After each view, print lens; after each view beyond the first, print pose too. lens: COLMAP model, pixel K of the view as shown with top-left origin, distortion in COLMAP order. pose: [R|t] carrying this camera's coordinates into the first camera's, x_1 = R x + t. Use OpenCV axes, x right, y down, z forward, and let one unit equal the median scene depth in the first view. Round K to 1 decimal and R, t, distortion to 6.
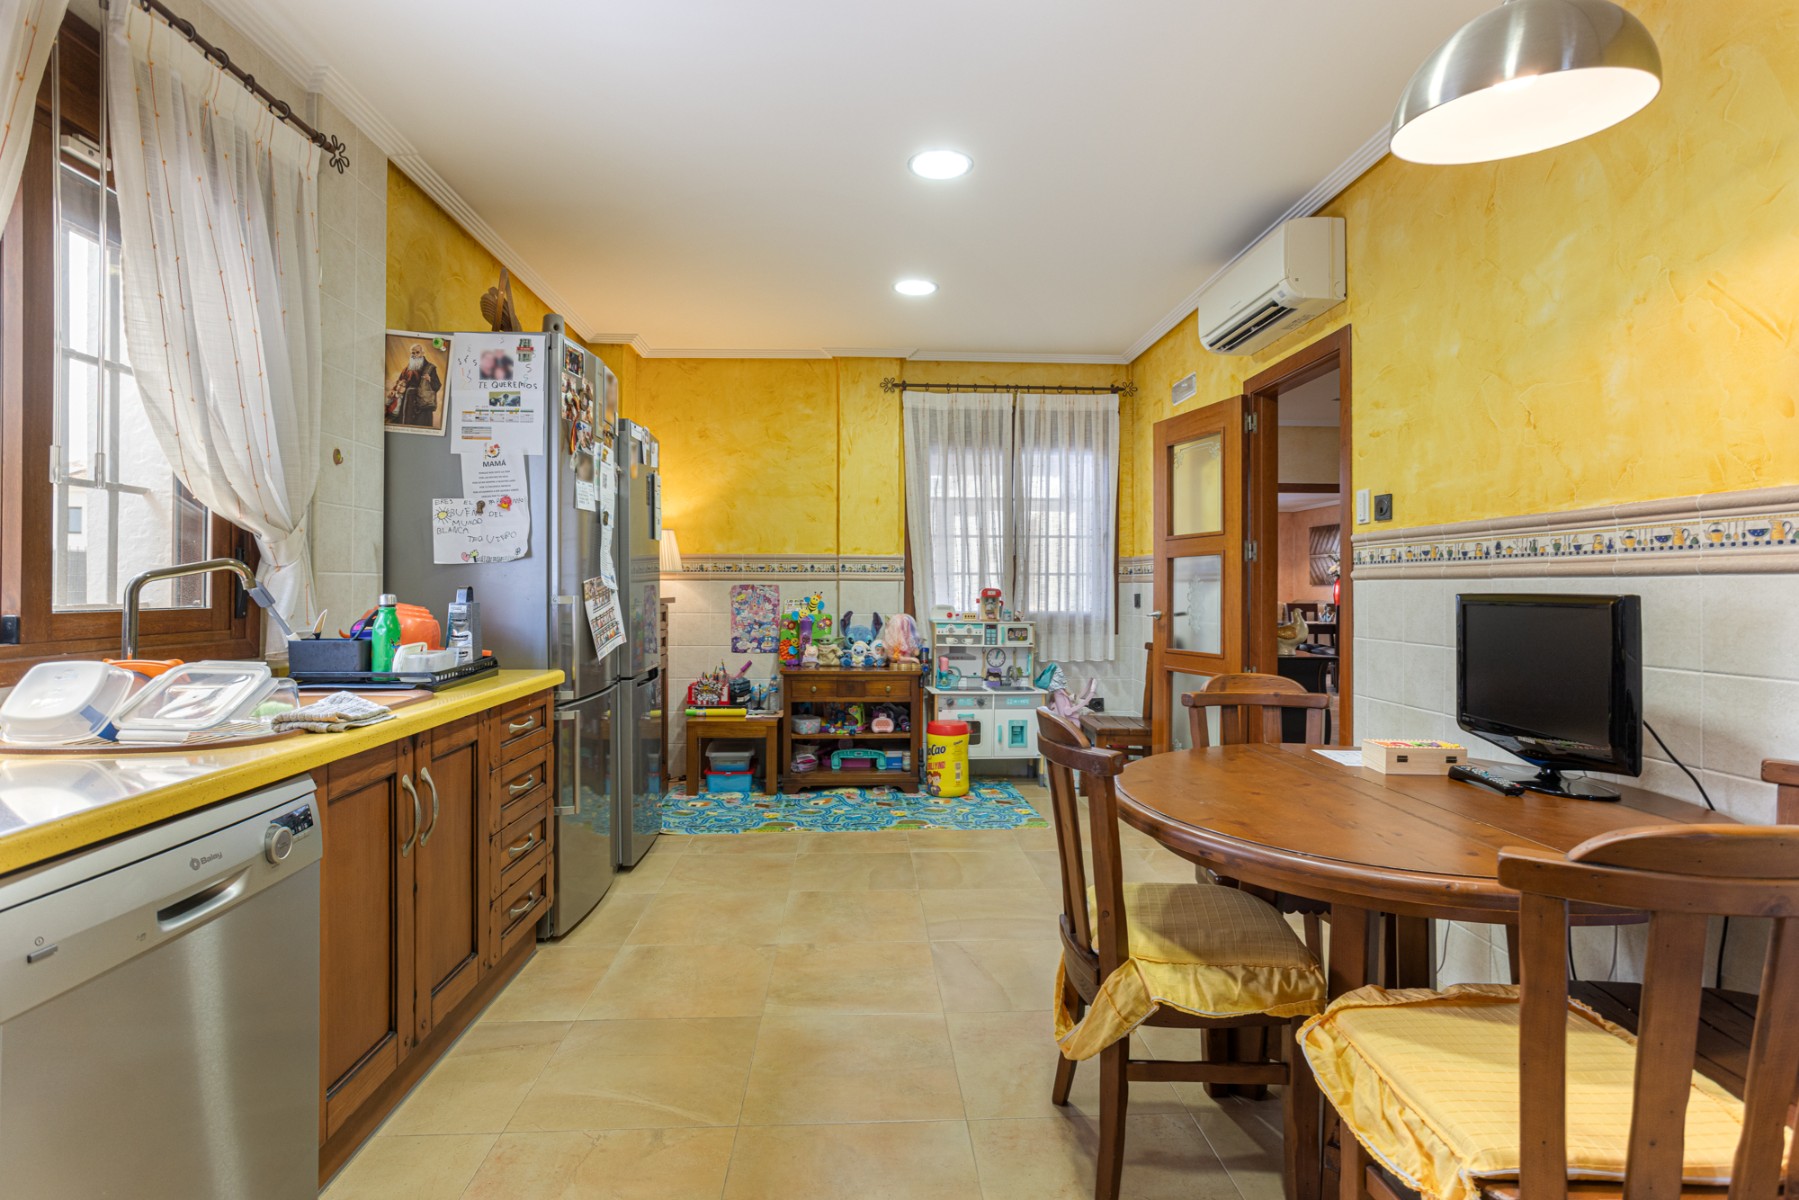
lens RADIAL K [[892.9, 0, 898.7], [0, 892.9, 577.7], [0, 0, 1]] dist [-0.055805, 0.037015]
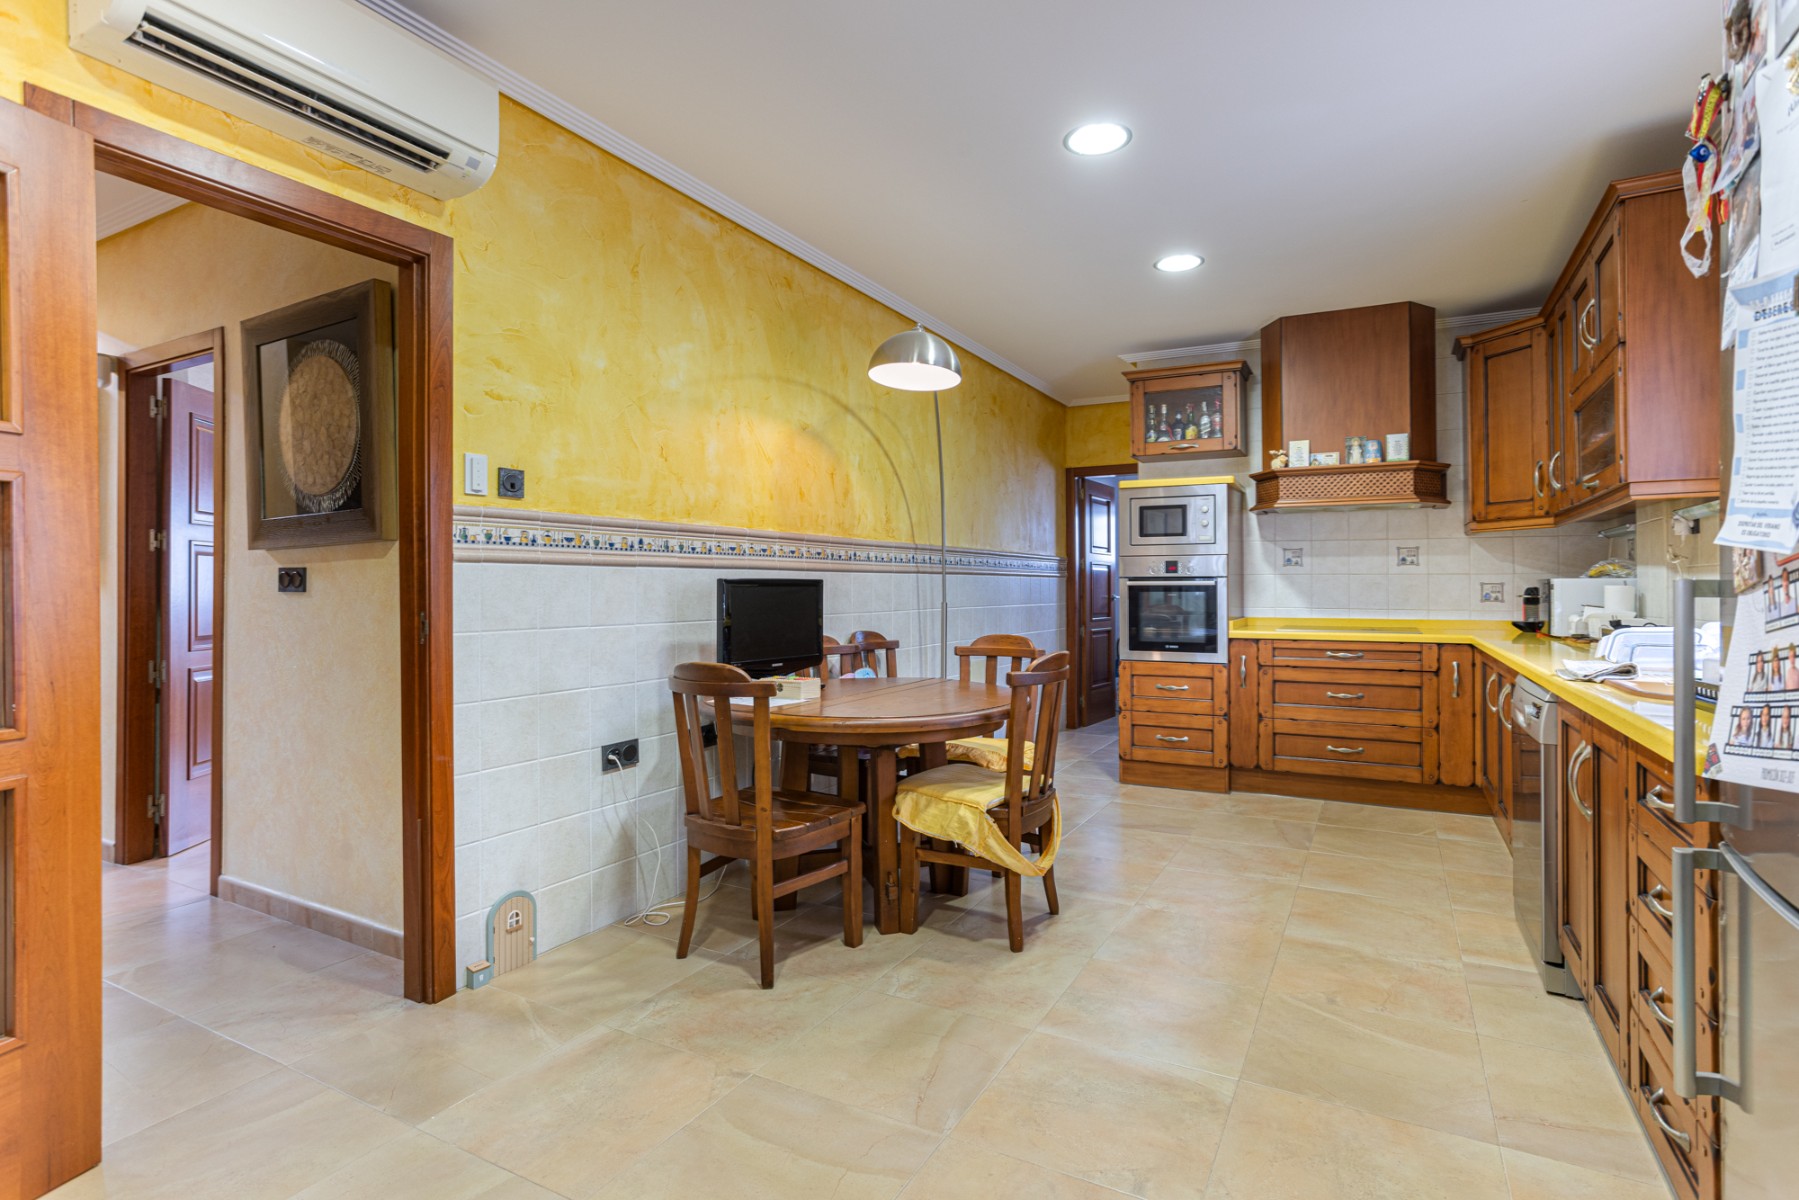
lens RADIAL K [[892.9, 0, 898.7], [0, 892.9, 577.7], [0, 0, 1]] dist [-0.055805, 0.037015]
pose [[-0.848344, -0.001159, 0.529444, -0.318930], [-0.011235, 0.999812, -0.015813, 0.032288], [-0.529326, -0.019363, -0.848198, 1.869927]]
